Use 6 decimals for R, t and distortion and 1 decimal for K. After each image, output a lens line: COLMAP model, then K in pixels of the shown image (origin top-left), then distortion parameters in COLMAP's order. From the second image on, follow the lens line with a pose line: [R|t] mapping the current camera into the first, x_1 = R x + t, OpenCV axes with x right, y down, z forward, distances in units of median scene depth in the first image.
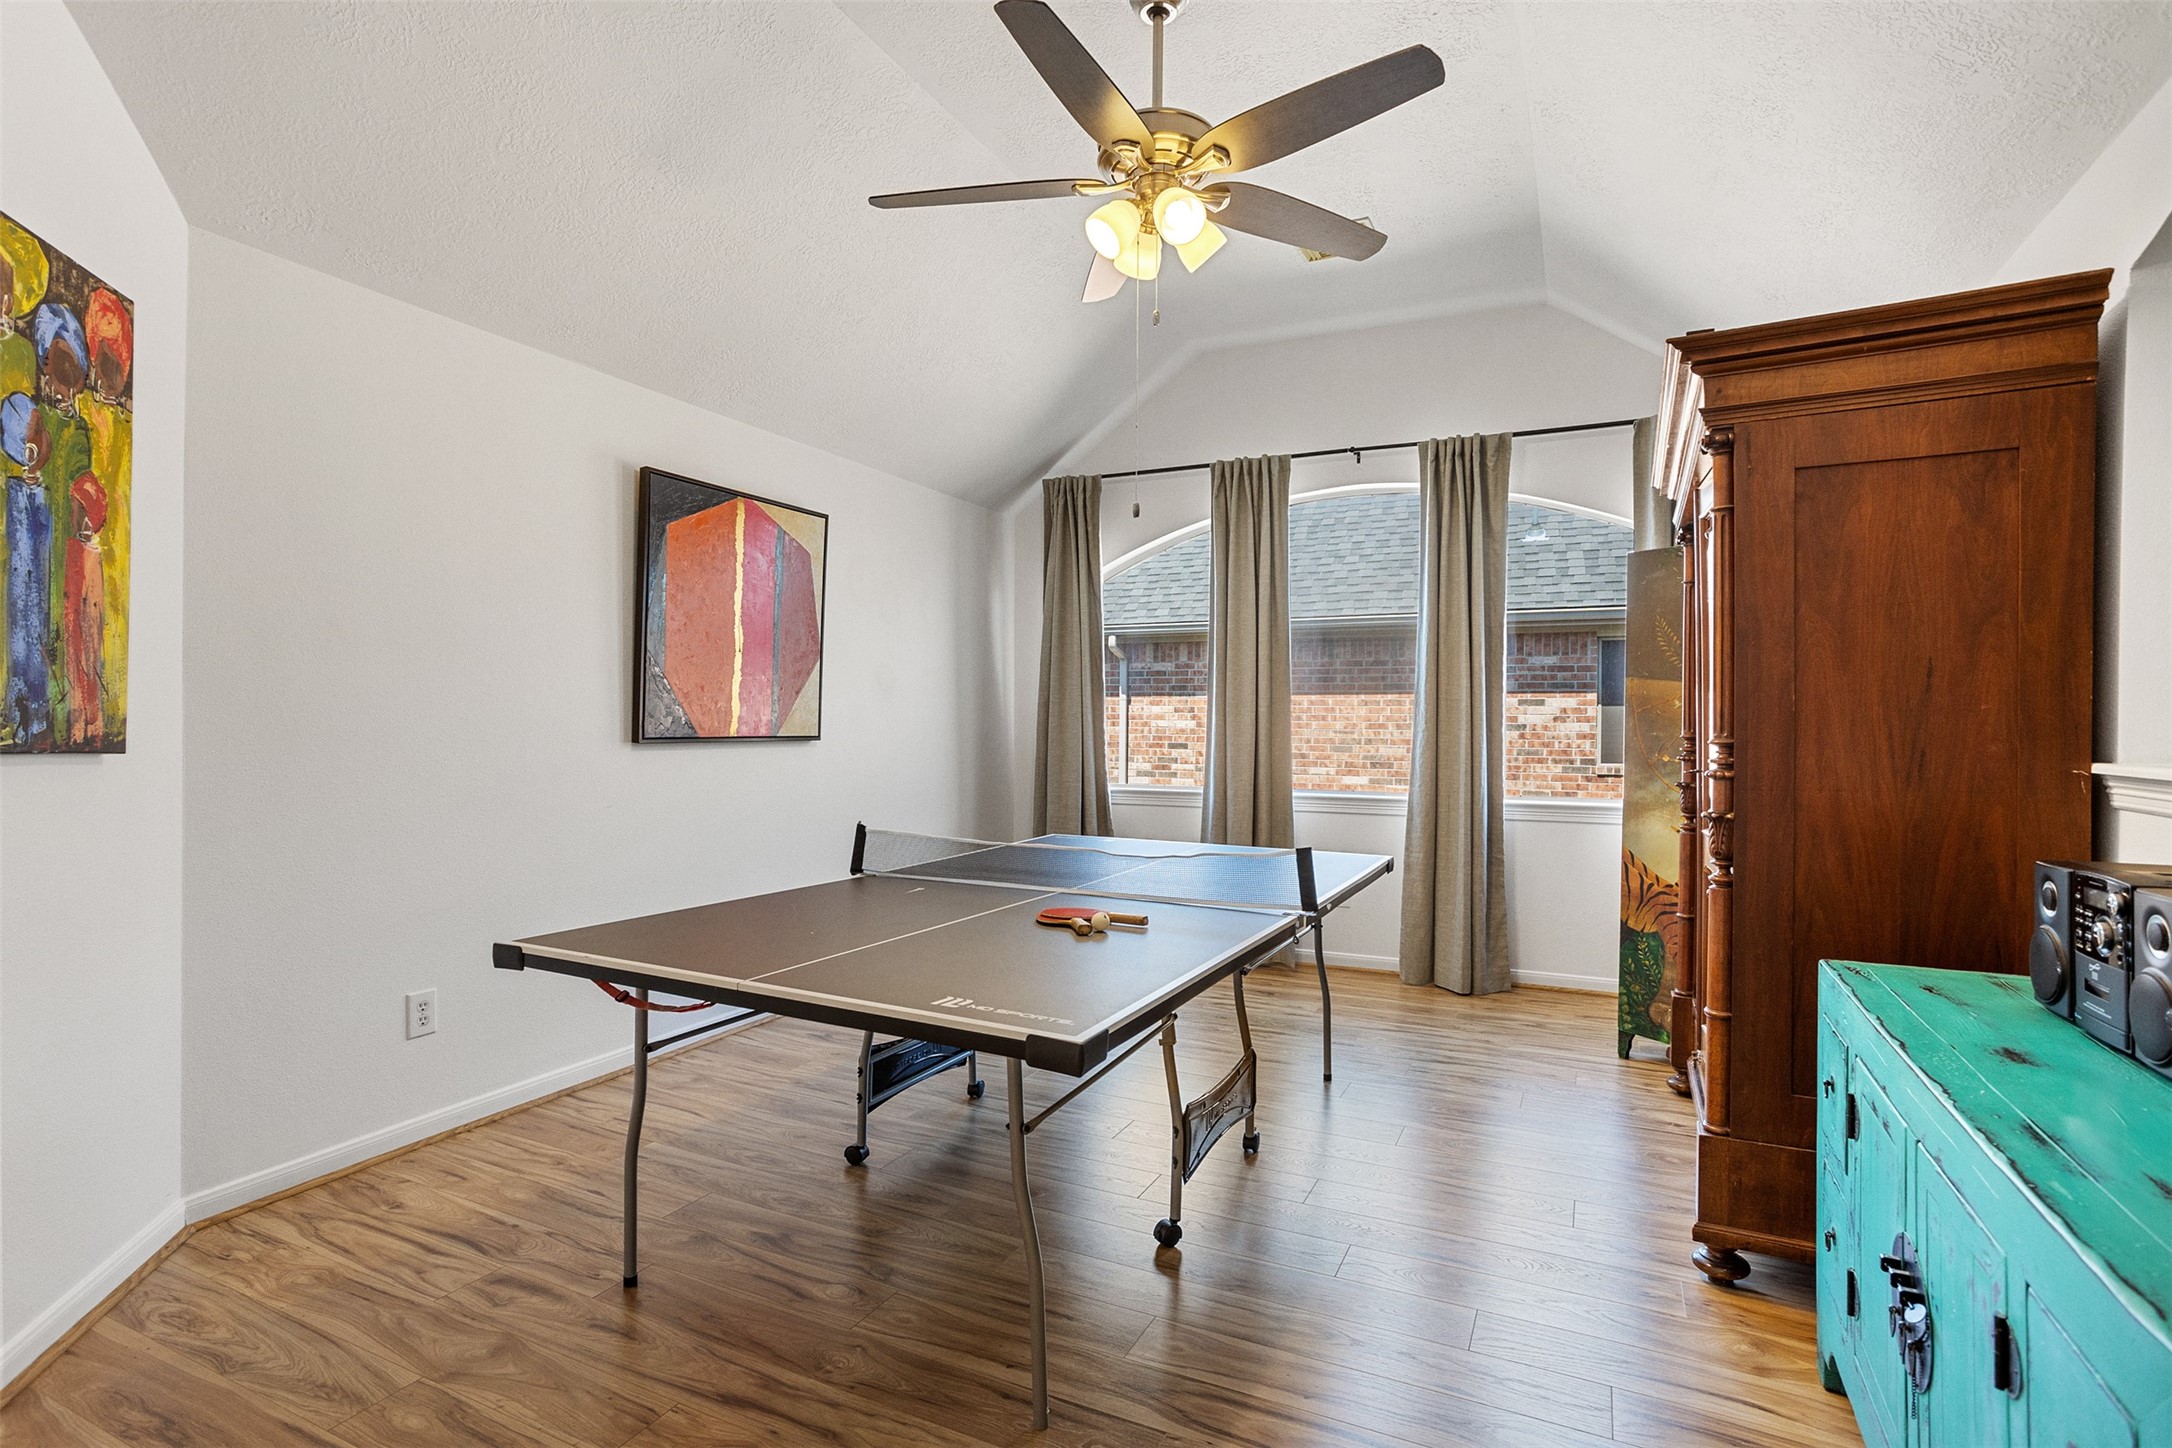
lens RADIAL K [[1065.3, 0, 1085.3], [0, 1065.3, 701.0], [0, 0, 1]] dist [-0.063603, 0.044300]
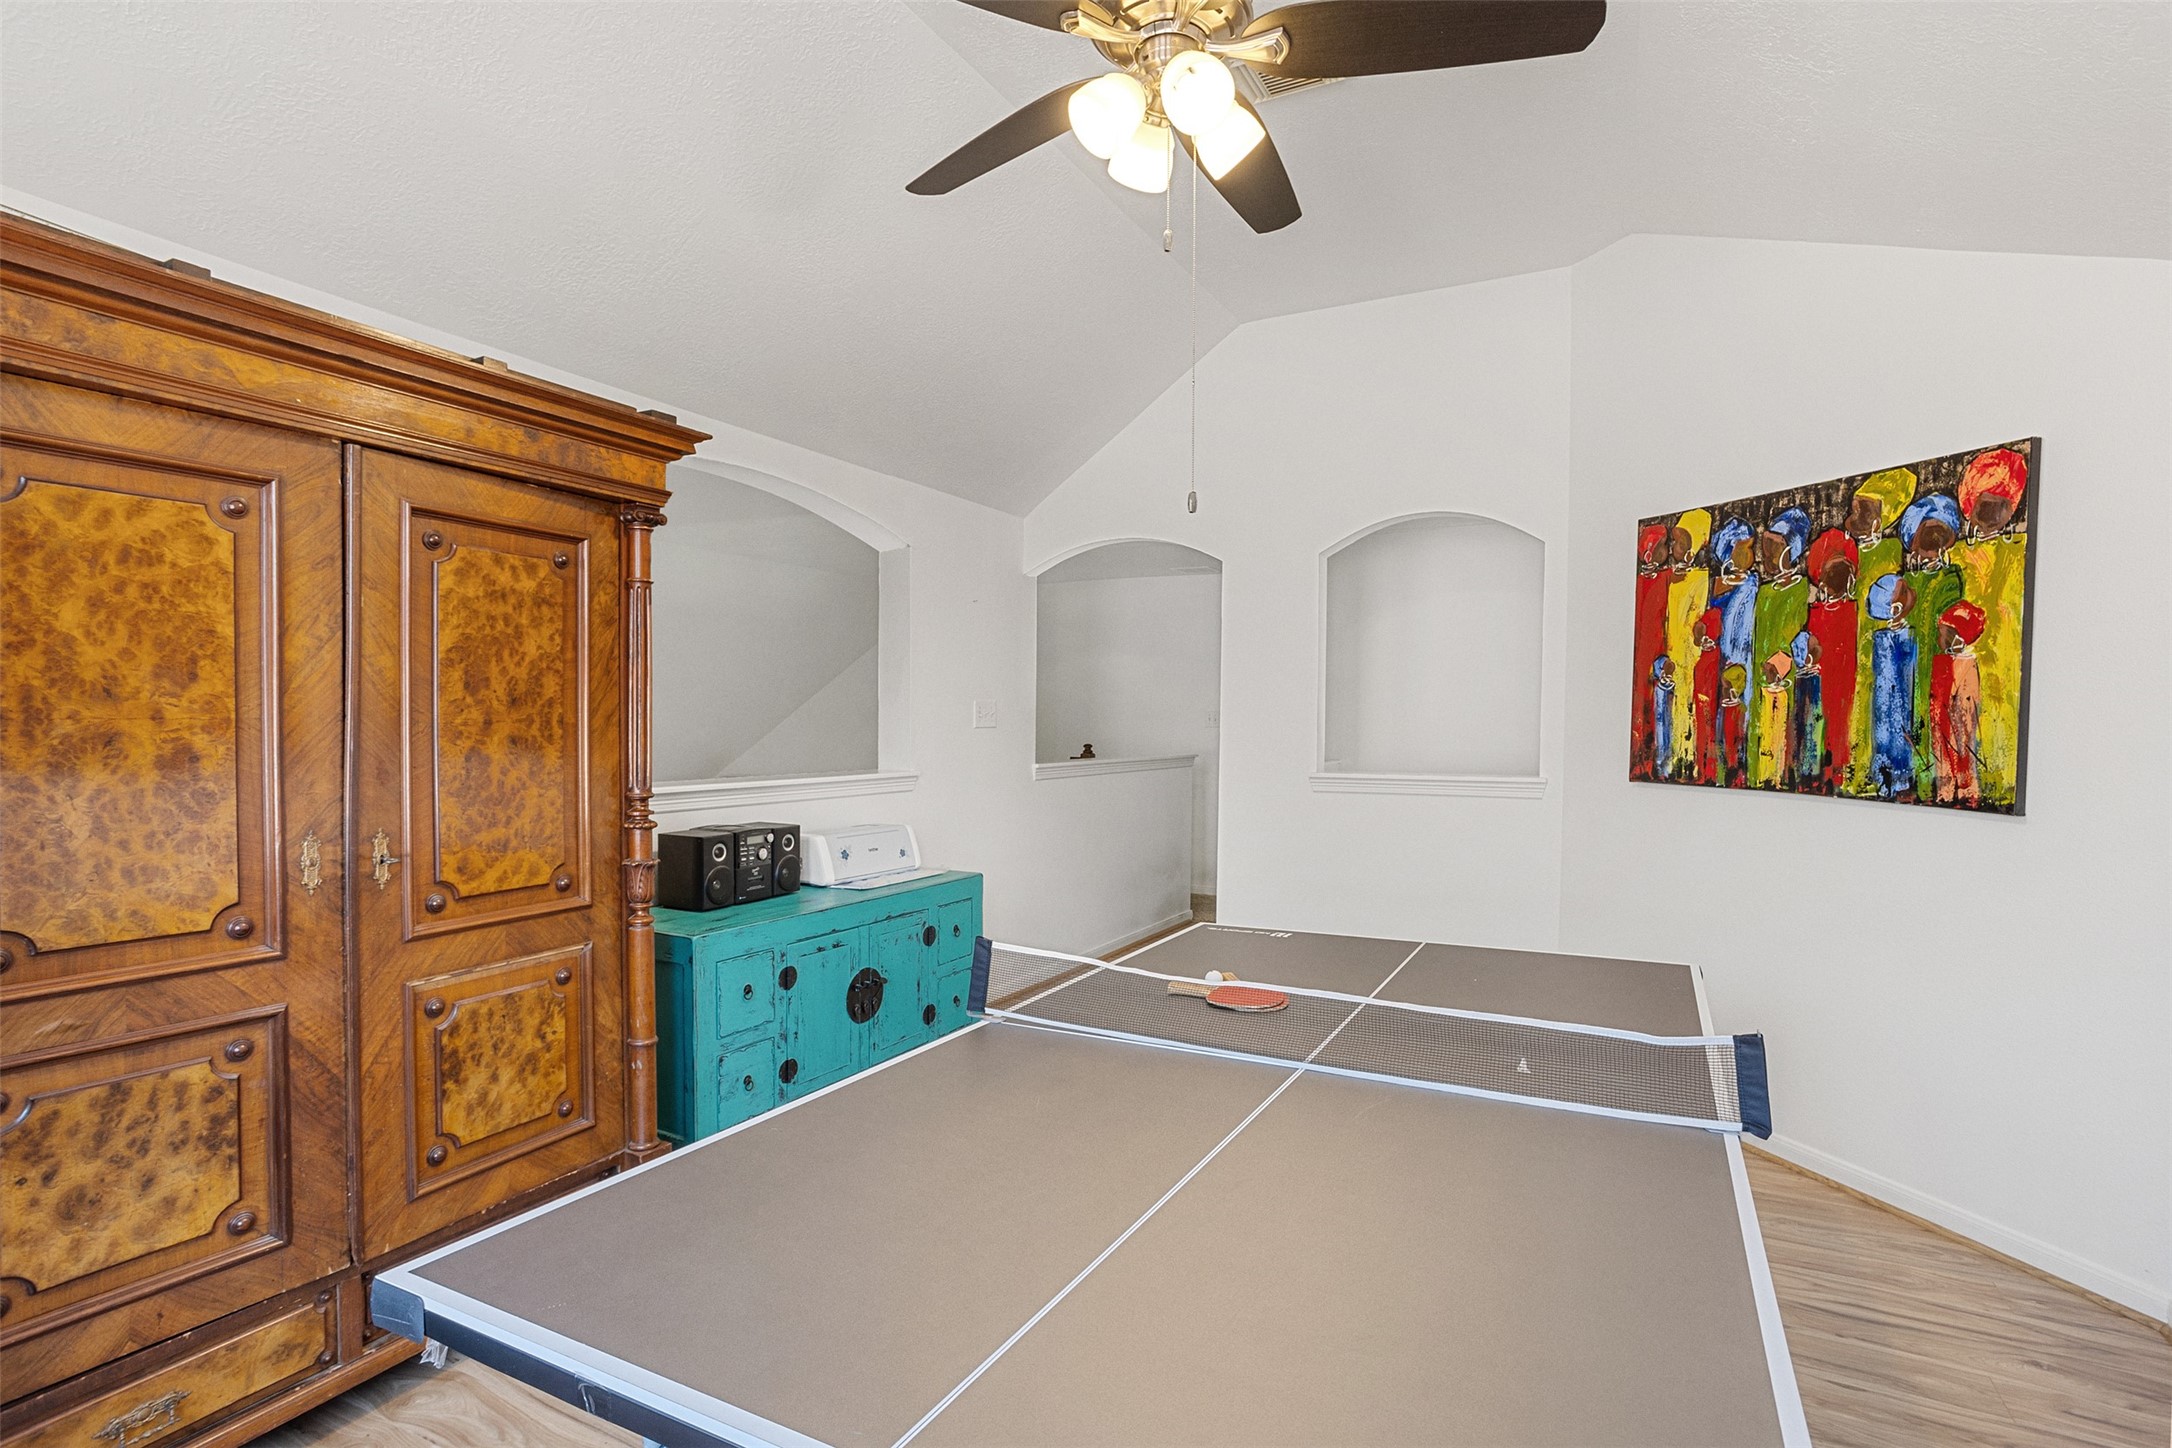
lens RADIAL K [[1065.3, 0, 1085.3], [0, 1065.3, 701.0], [0, 0, 1]] dist [-0.063603, 0.044300]
pose [[-0.999473, -0.020320, 0.025328, 0.143613], [-0.021331, 0.998959, -0.040315, -0.012731], [-0.024483, -0.040834, -0.998866, 2.442912]]
